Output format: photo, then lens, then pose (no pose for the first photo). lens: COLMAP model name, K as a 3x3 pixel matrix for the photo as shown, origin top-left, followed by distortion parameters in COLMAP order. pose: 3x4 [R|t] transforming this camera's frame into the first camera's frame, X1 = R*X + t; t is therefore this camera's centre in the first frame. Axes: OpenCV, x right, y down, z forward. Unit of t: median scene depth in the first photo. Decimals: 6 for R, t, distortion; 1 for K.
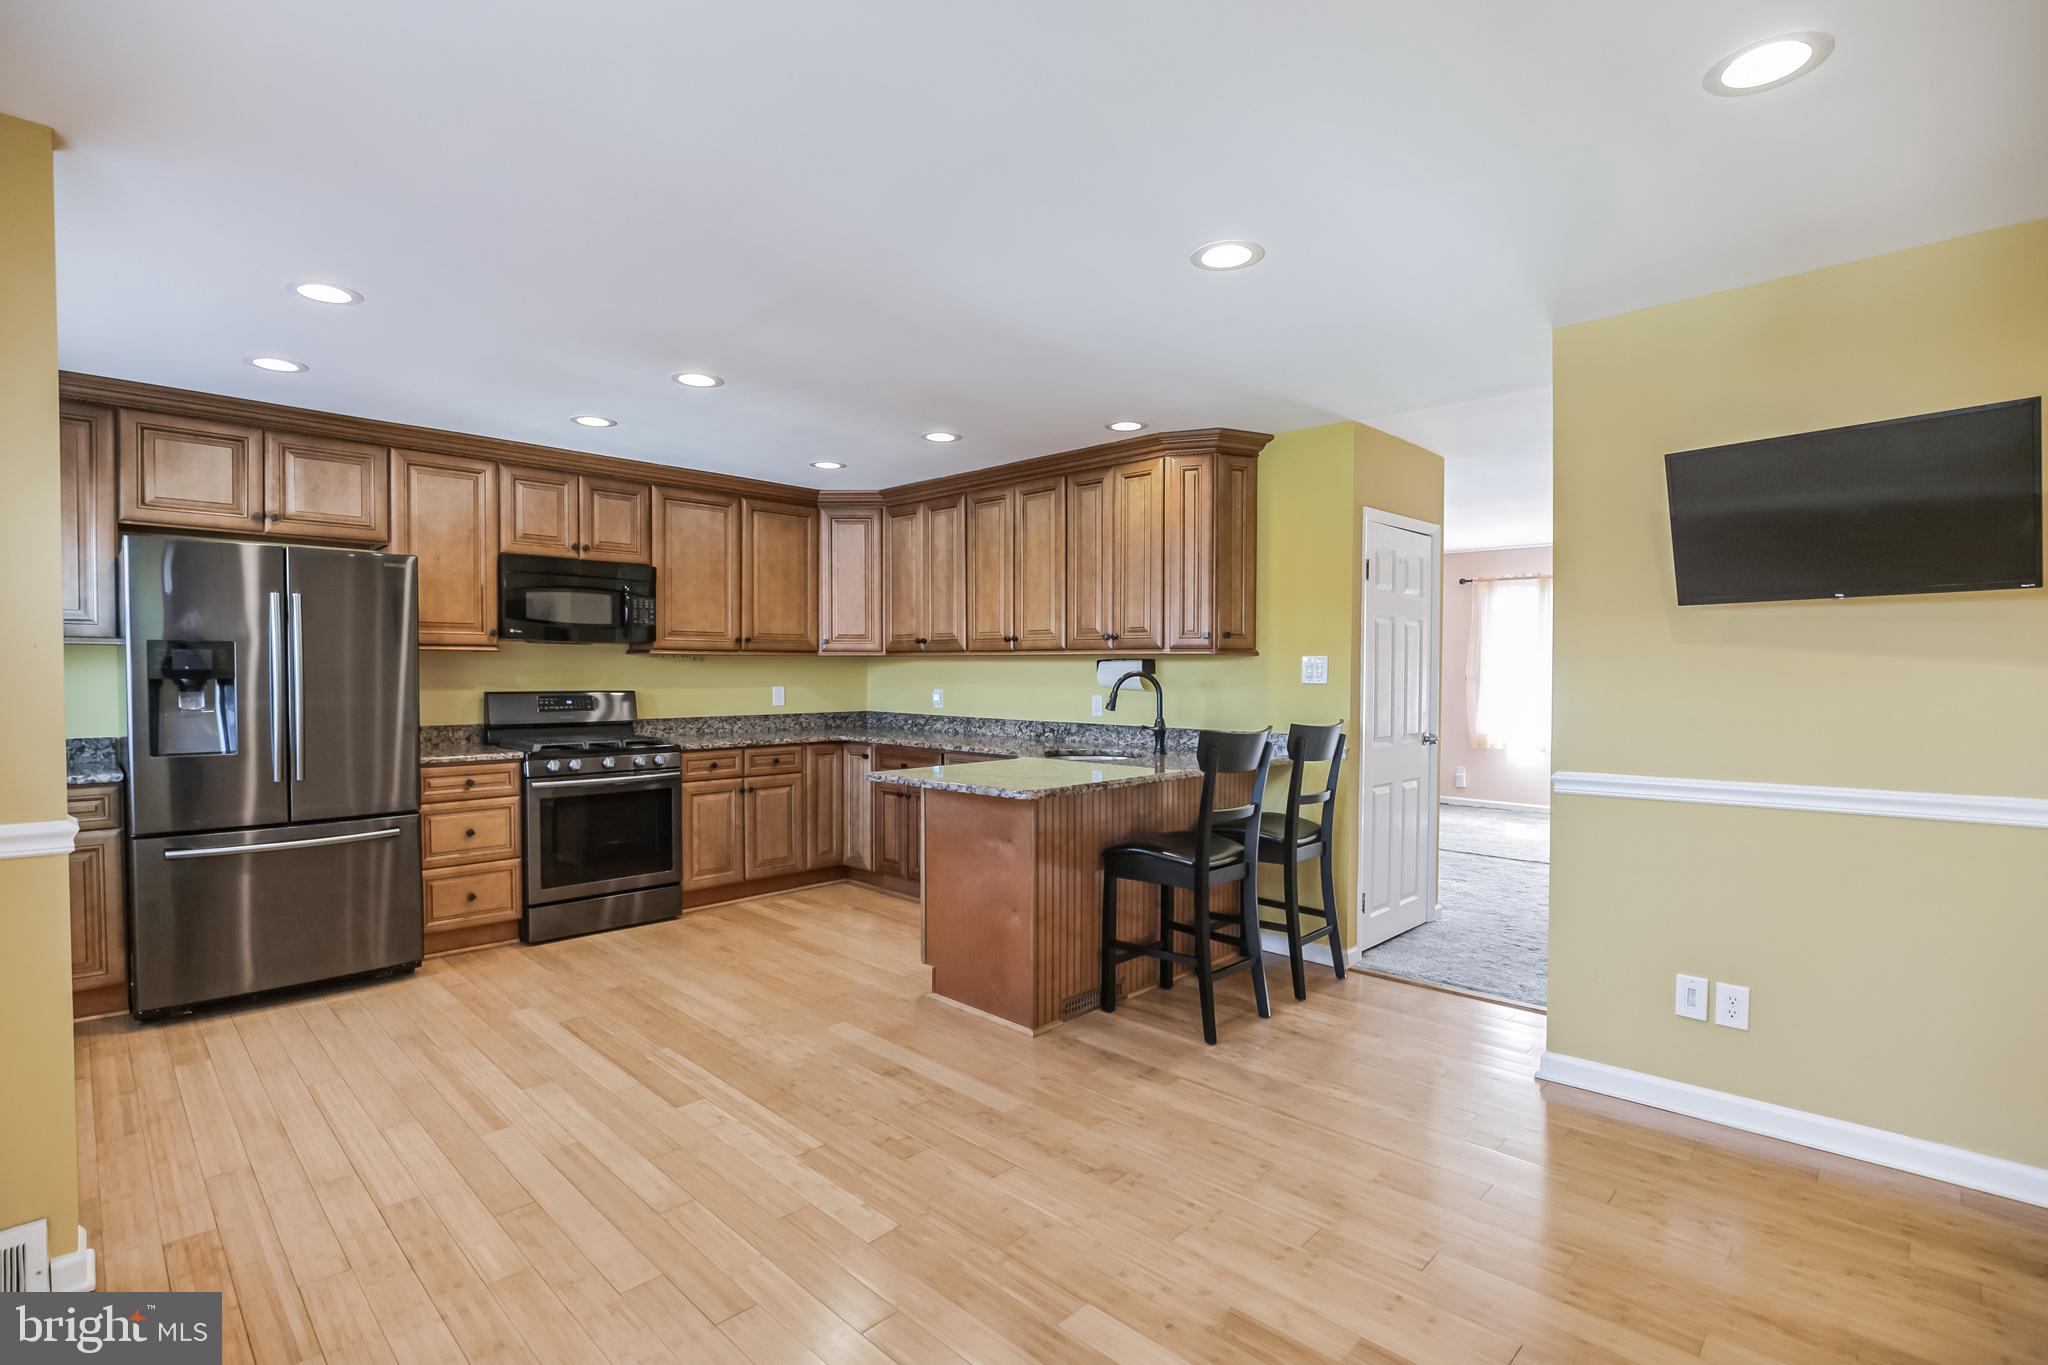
lens RADIAL K [[963.2, 0, 1030.3], [0, 963.2, 681.6], [0, 0, 1]] dist [-0.008710, 0.000727]
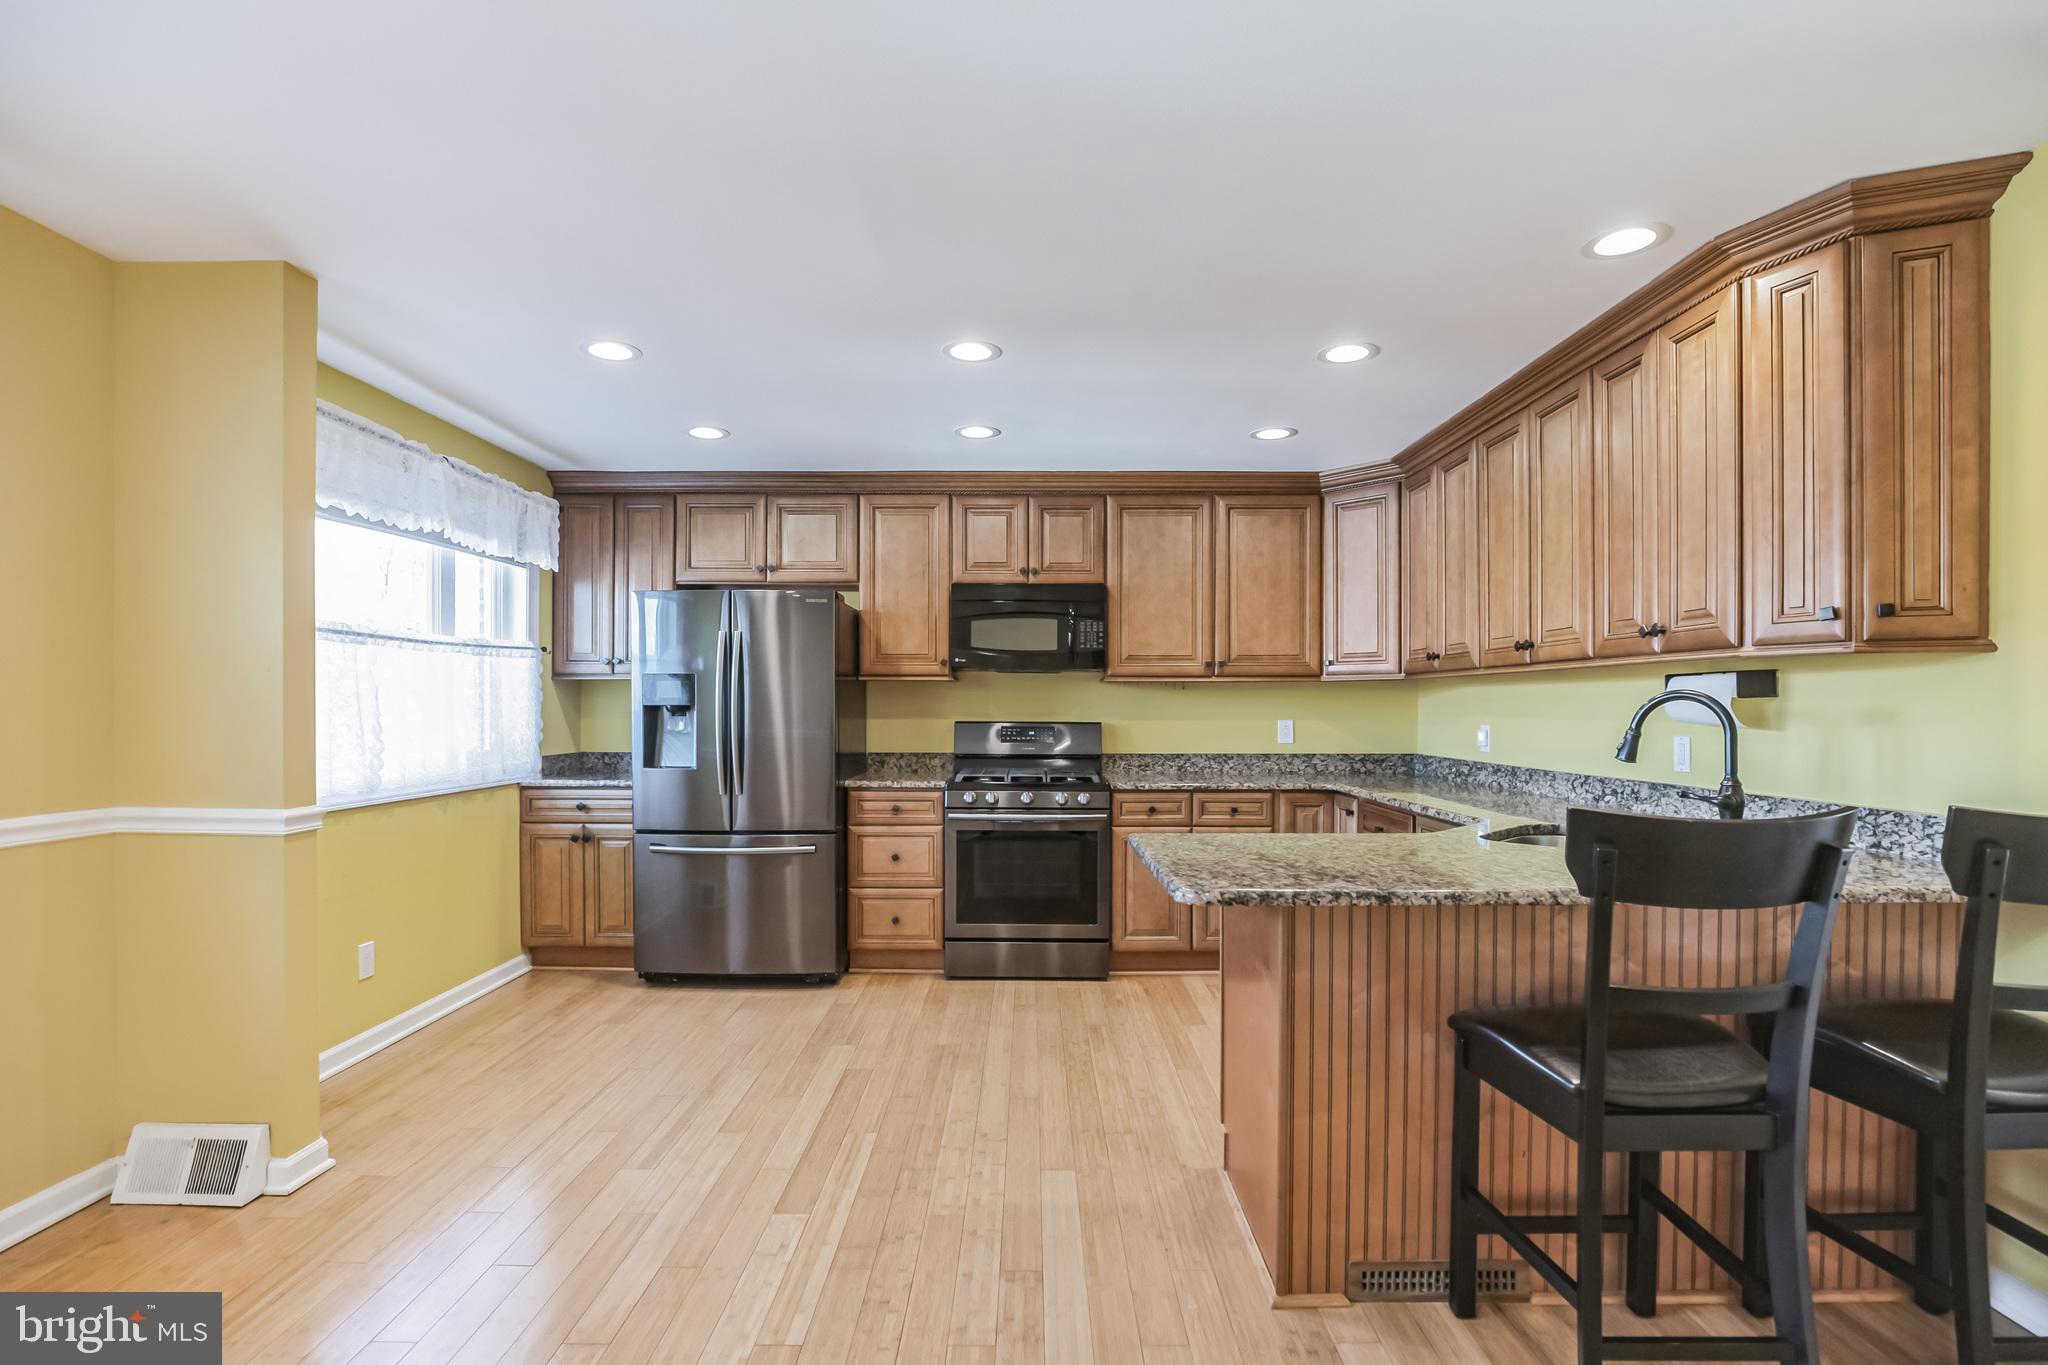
lens RADIAL K [[972.6, 0, 1021.5], [0, 972.6, 707.9], [0, 0, 1]] dist [-0.008233, 0.000670]
pose [[0.693698, -0.002428, -0.720262, 0.227538], [-0.008032, 0.999906, -0.011106, 0.007432], [0.720221, 0.013489, 0.693613, 0.331404]]
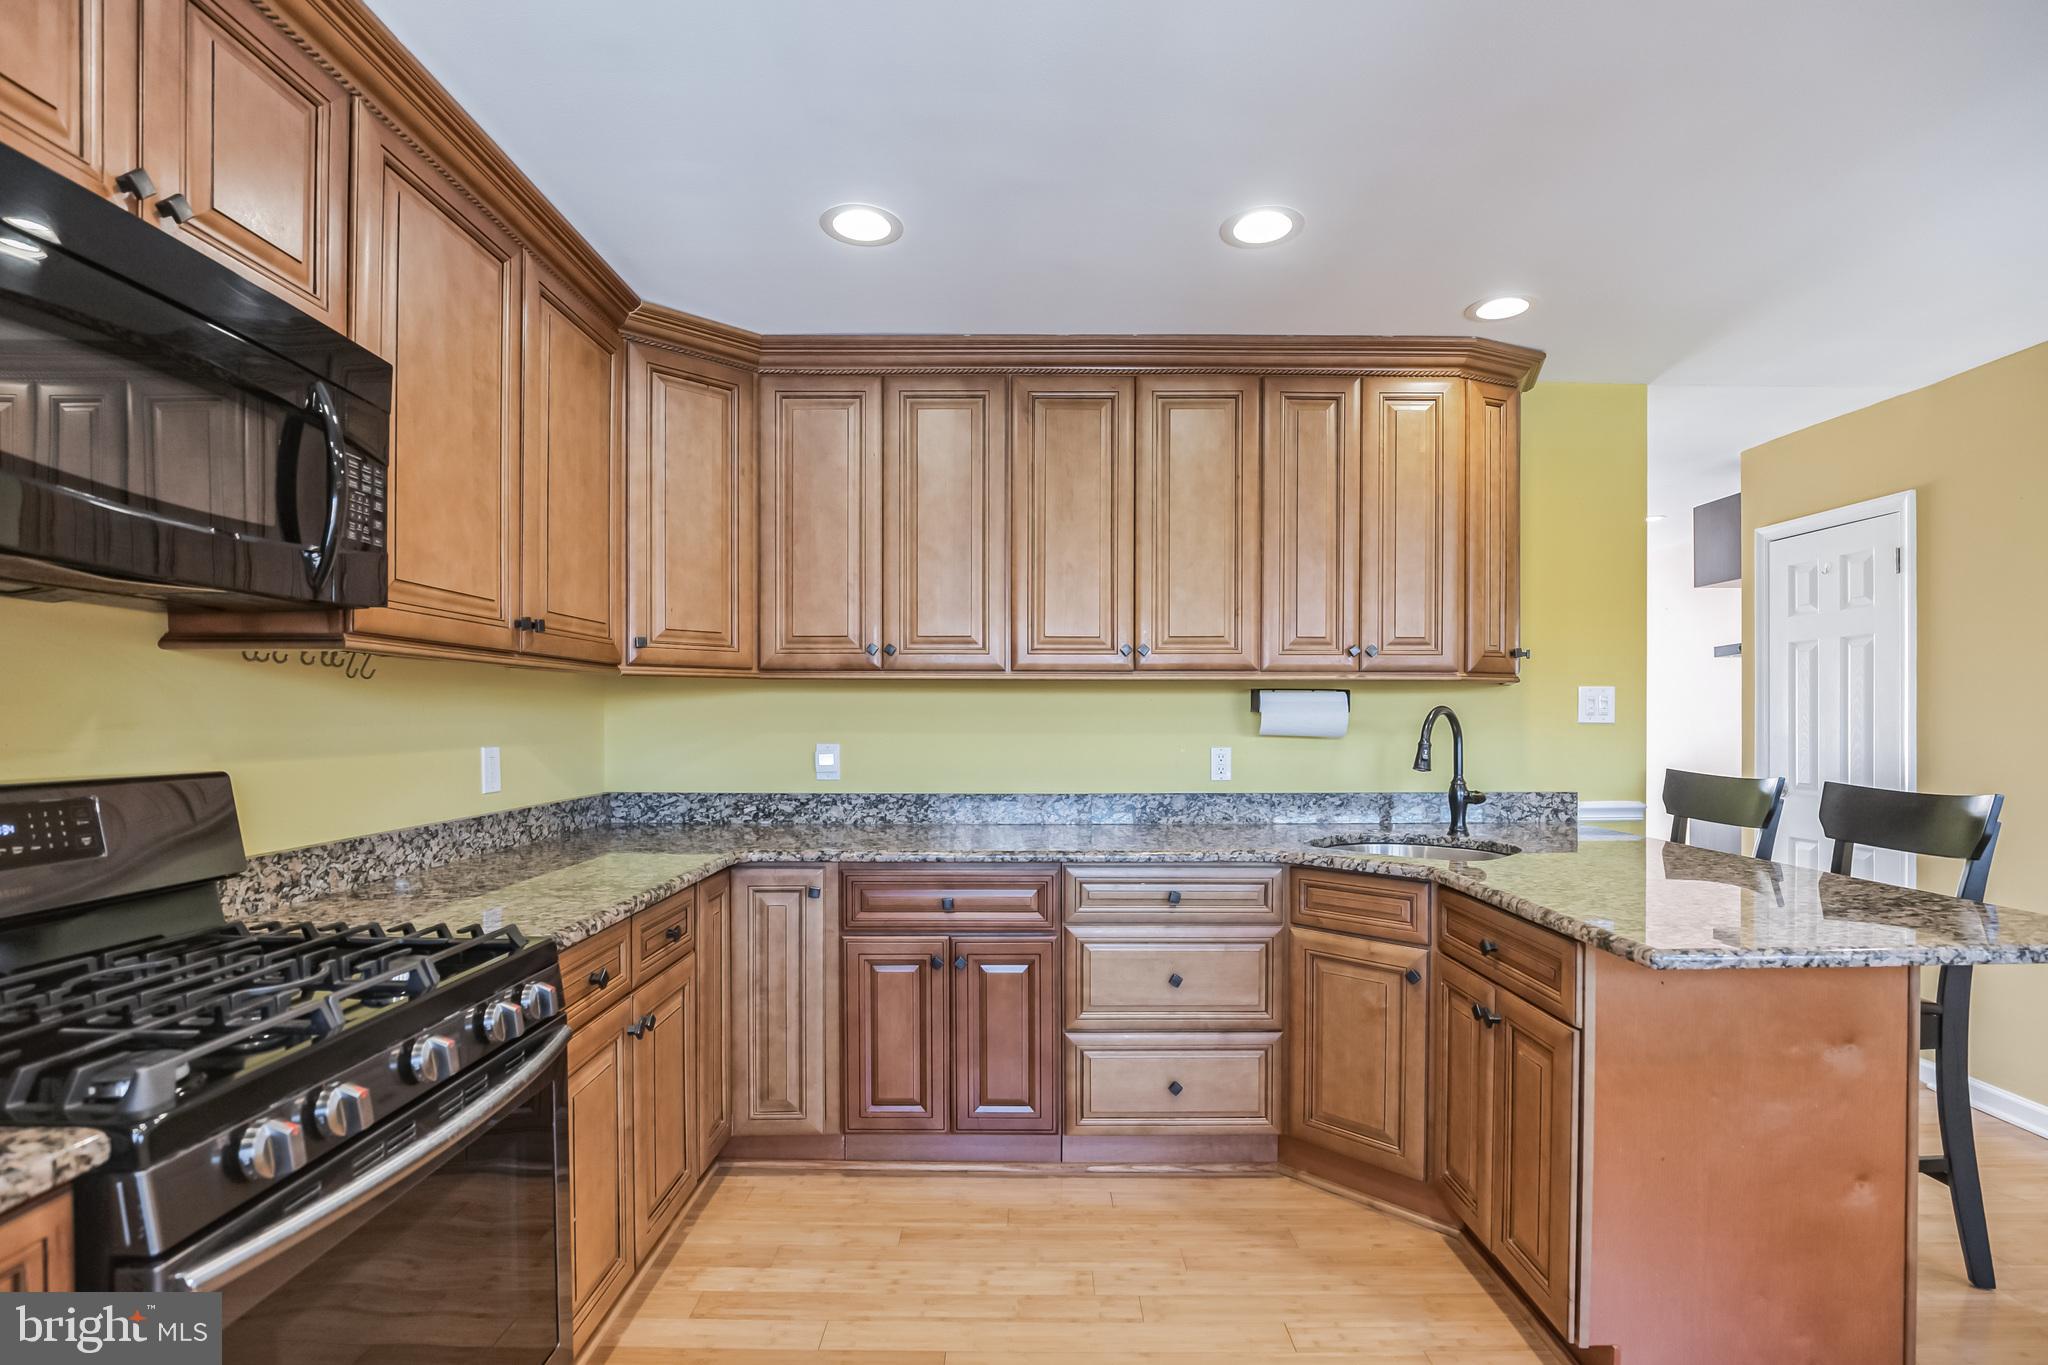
lens RADIAL K [[956.8, 0, 1017.7], [0, 956.8, 713.0], [0, 0, 1]] dist [-0.027695, 0.000137]
pose [[0.724299, -0.000503, 0.689485, -0.479864], [0.012108, 0.999855, -0.011991, -0.002068], [-0.689379, 0.017033, 0.724200, 0.688805]]
